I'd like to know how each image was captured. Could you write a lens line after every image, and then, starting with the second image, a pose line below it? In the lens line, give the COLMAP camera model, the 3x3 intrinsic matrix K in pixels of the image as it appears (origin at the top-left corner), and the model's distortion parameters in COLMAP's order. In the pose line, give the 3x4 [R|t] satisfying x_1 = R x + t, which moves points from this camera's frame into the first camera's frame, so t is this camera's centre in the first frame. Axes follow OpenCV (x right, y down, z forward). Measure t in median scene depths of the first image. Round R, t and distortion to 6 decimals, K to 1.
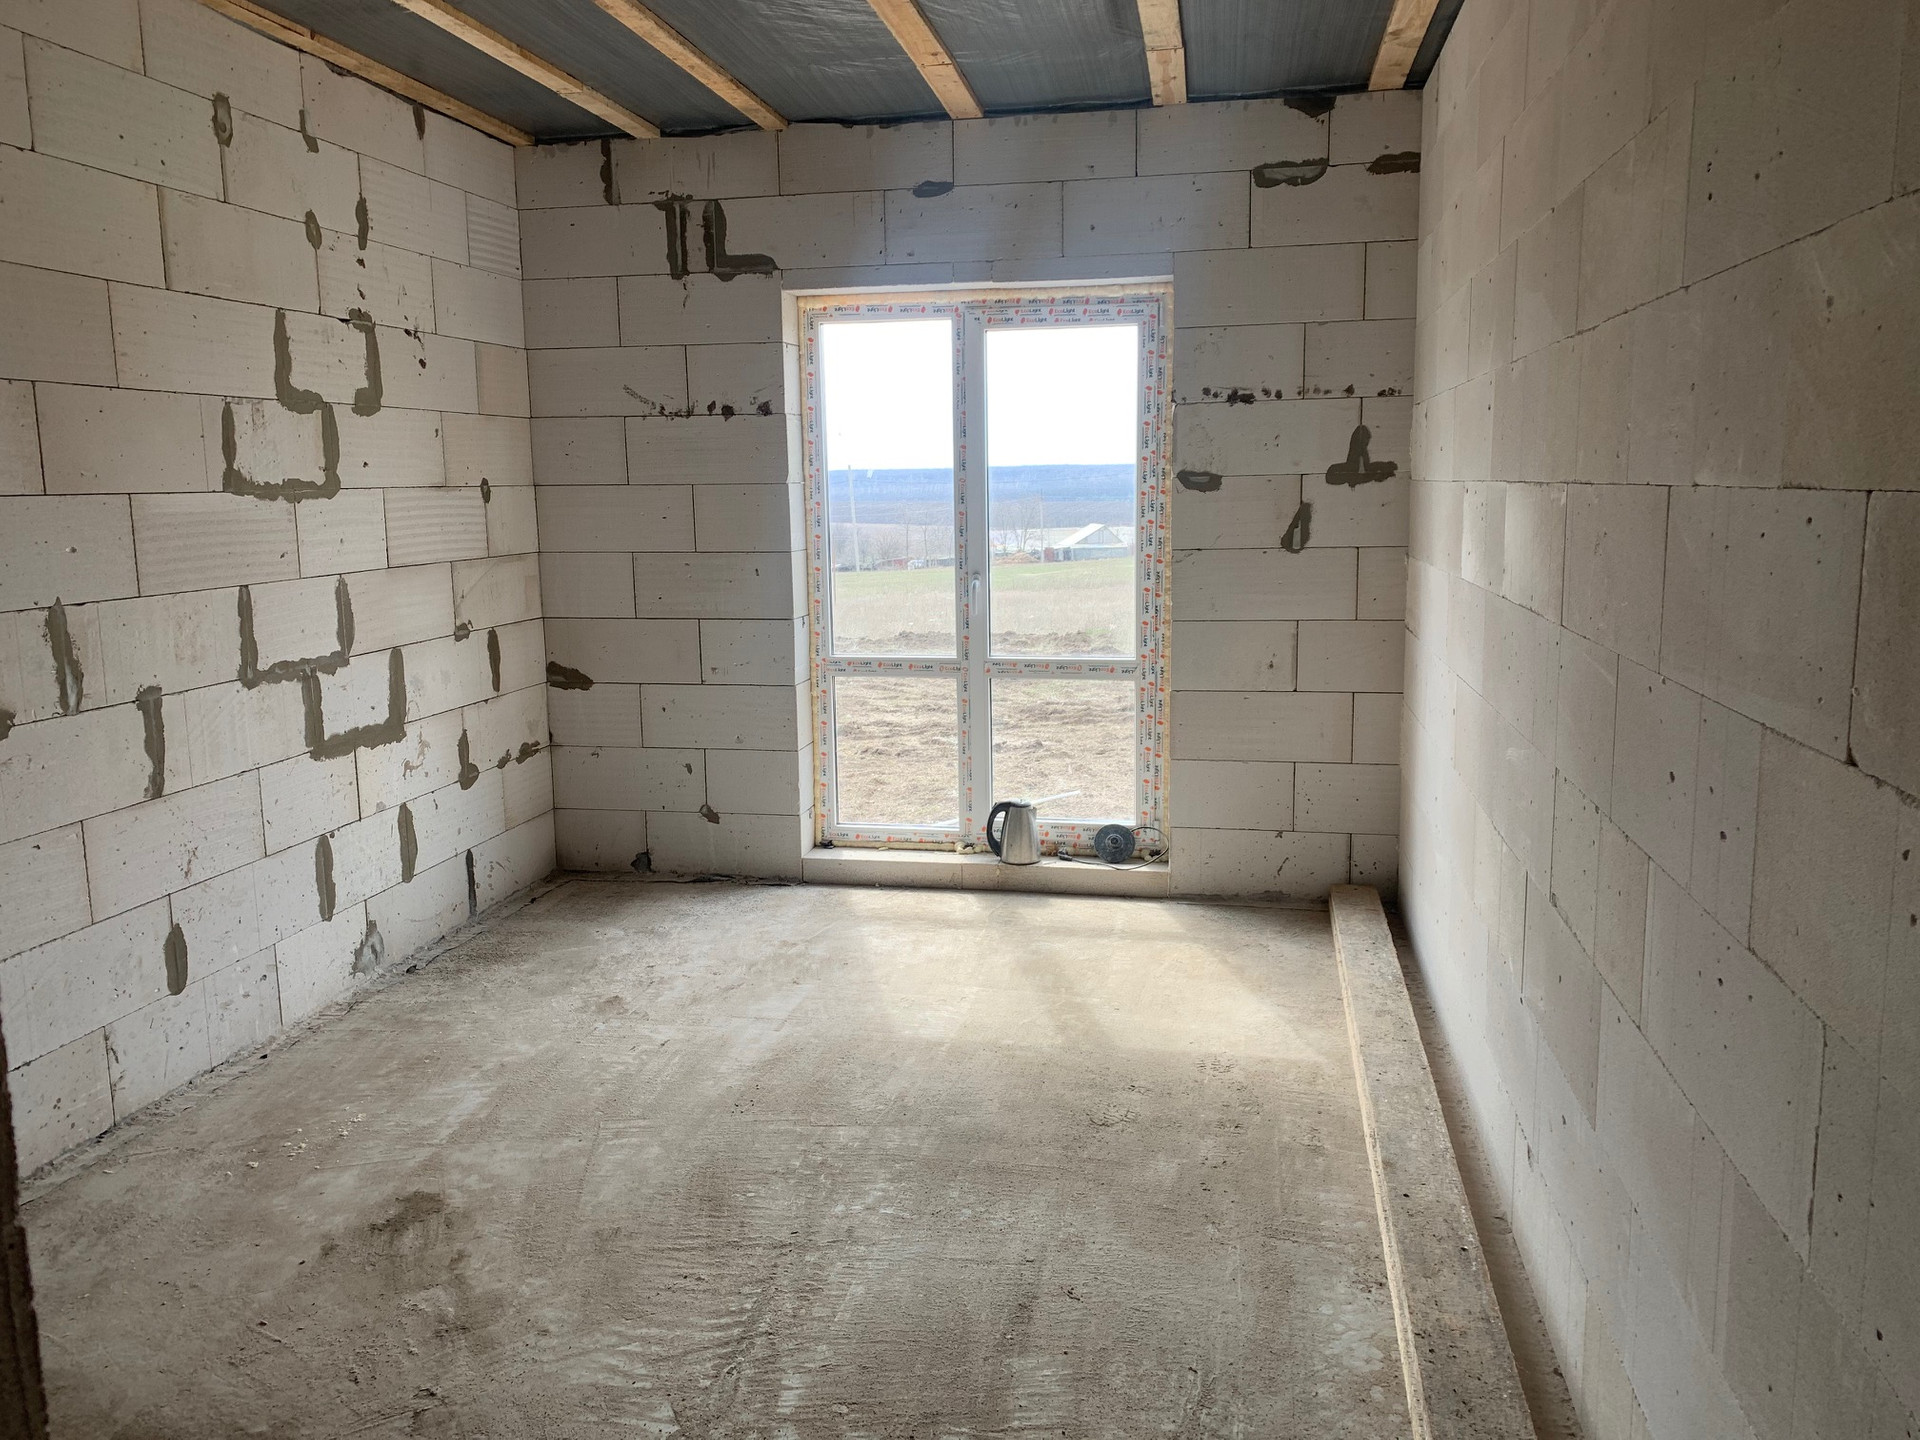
lens RADIAL K [[1453.5, 0, 960.0], [0, 1453.5, 720.0], [0, 0, 1]] dist [0.002929, 0.000762]
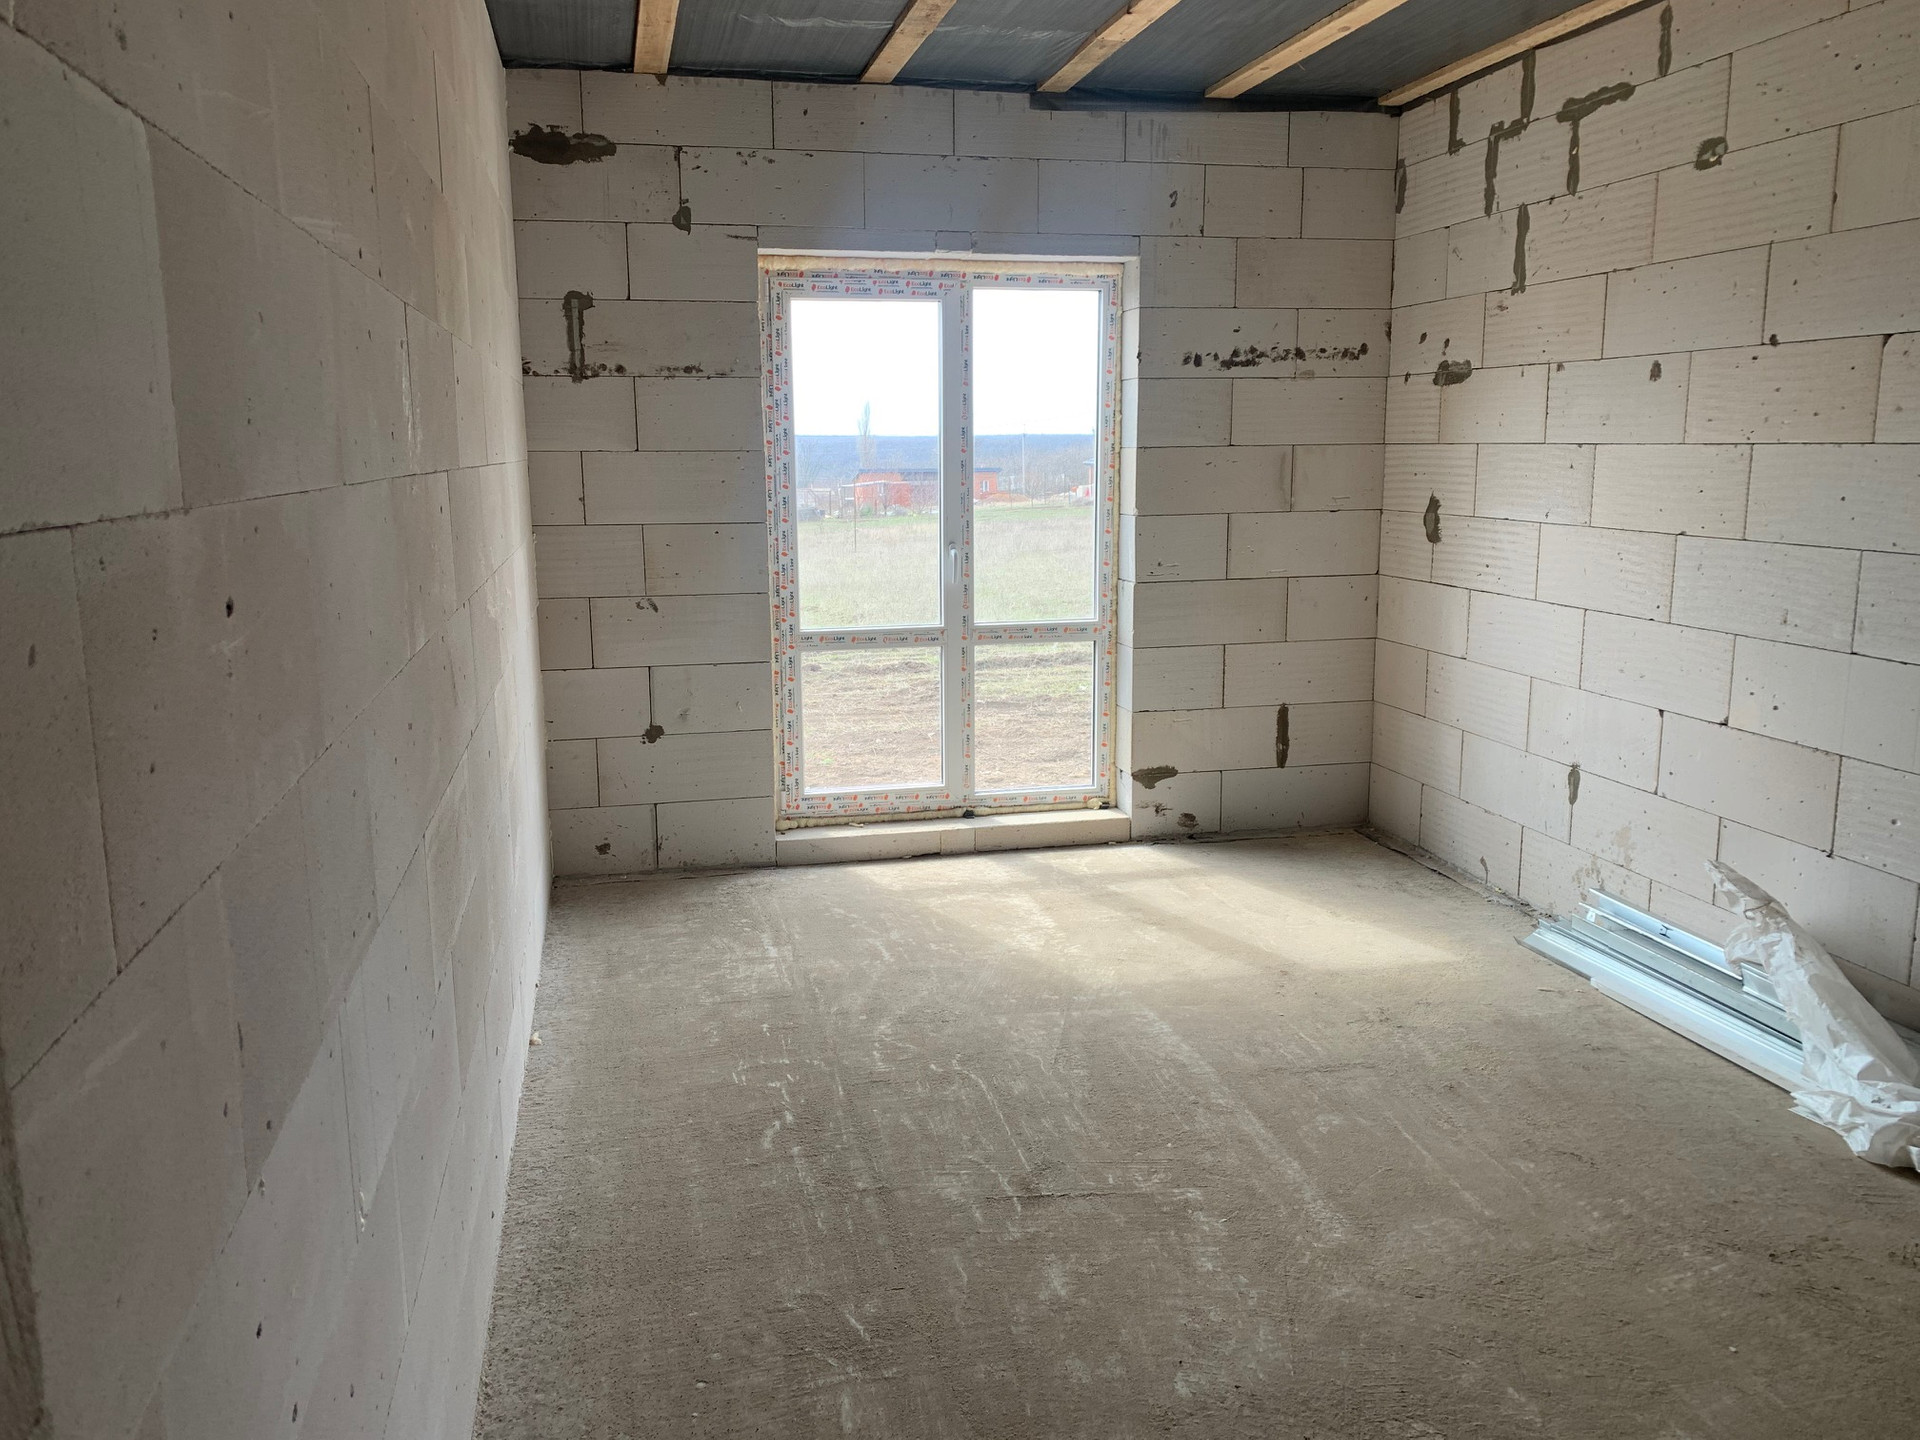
lens RADIAL K [[1453.5, 0, 960.0], [0, 1453.5, 720.0], [0, 0, 1]] dist [0.002929, 0.000762]
pose [[0.911270, -0.068467, 0.406079, -0.408192], [0.062113, 0.997653, 0.028823, -0.006480], [-0.407099, -0.001042, 0.913384, 0.074819]]
